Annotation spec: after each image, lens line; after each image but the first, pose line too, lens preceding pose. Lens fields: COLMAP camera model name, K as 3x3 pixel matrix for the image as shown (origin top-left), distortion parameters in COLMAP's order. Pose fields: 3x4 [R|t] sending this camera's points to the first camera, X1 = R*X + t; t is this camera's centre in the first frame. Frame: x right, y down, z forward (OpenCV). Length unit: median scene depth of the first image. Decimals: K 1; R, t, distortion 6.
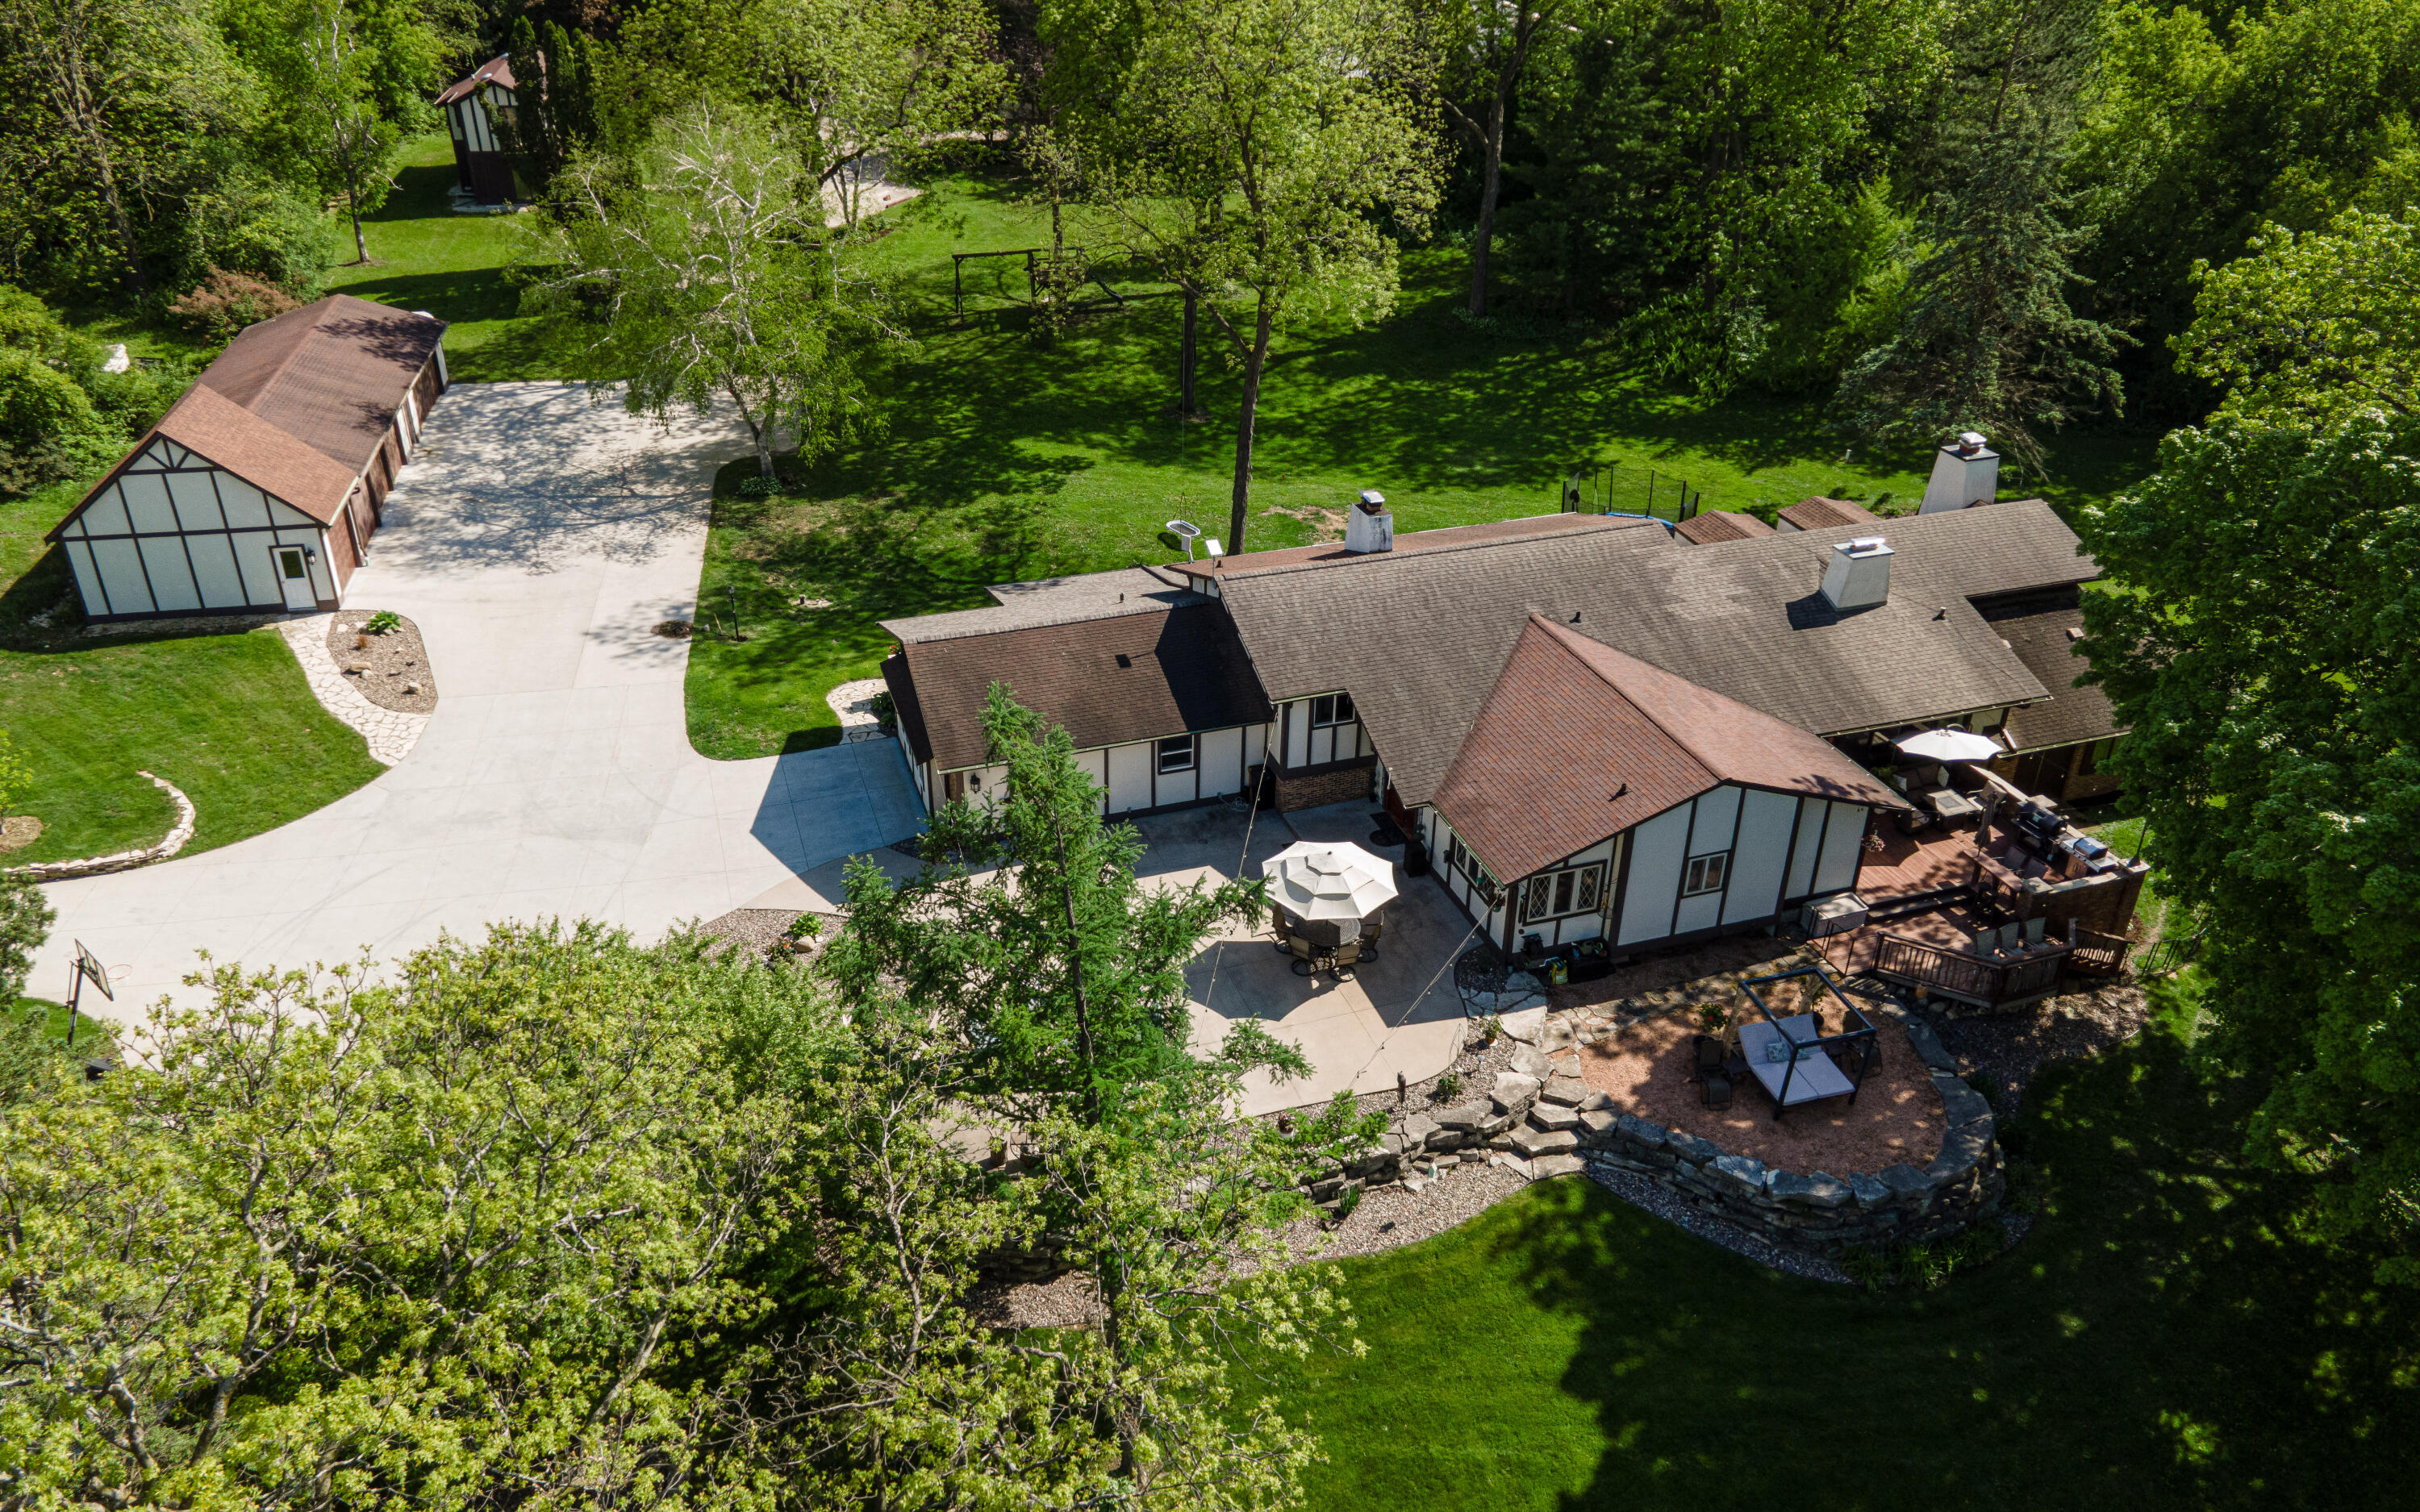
lens RADIAL K [[1755.2, 0, 1200.6], [0, 1755.2, 802.4], [0, 0, 1]] dist [0.023579, 0.047880]
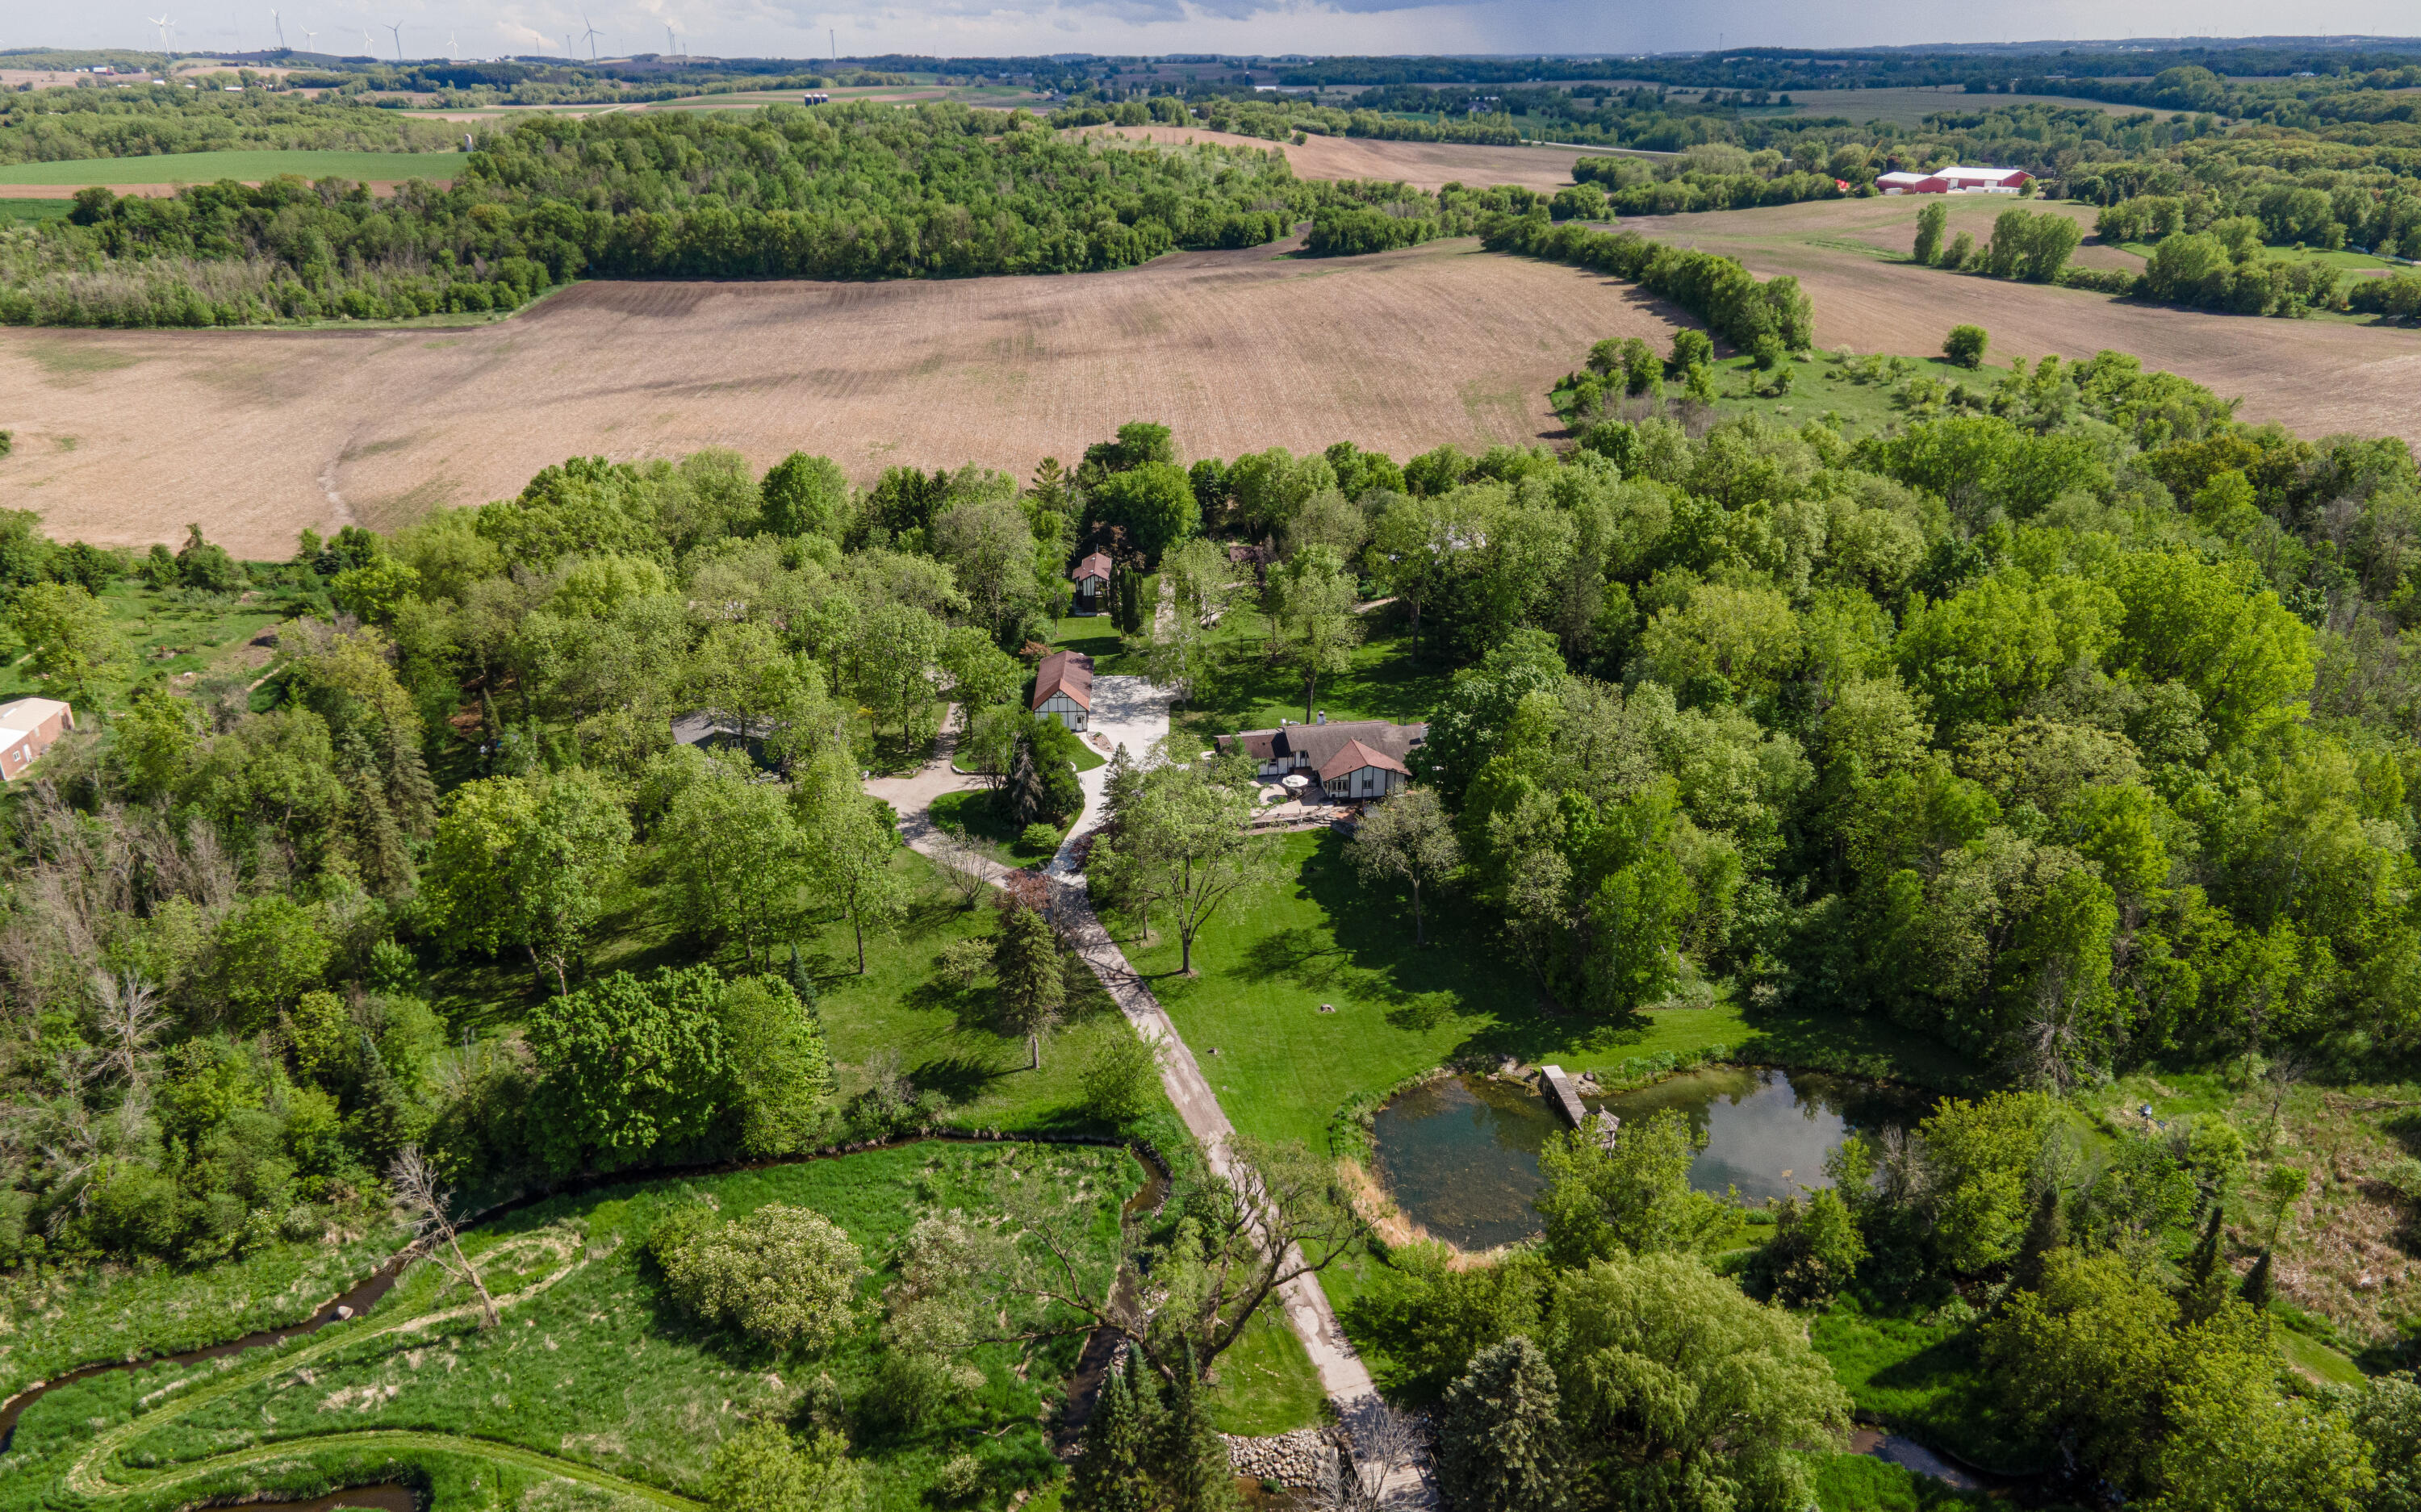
lens RADIAL K [[1756.0, 0, 1201.1], [0, 1756.0, 802.4], [0, 0, 1]] dist [0.023579, 0.047880]
pose [[0.984993, 0.052954, -0.164267, 0.407272], [-0.075826, 0.987768, -0.136254, 0.520463], [0.155043, 0.146665, 0.976960, -2.584069]]
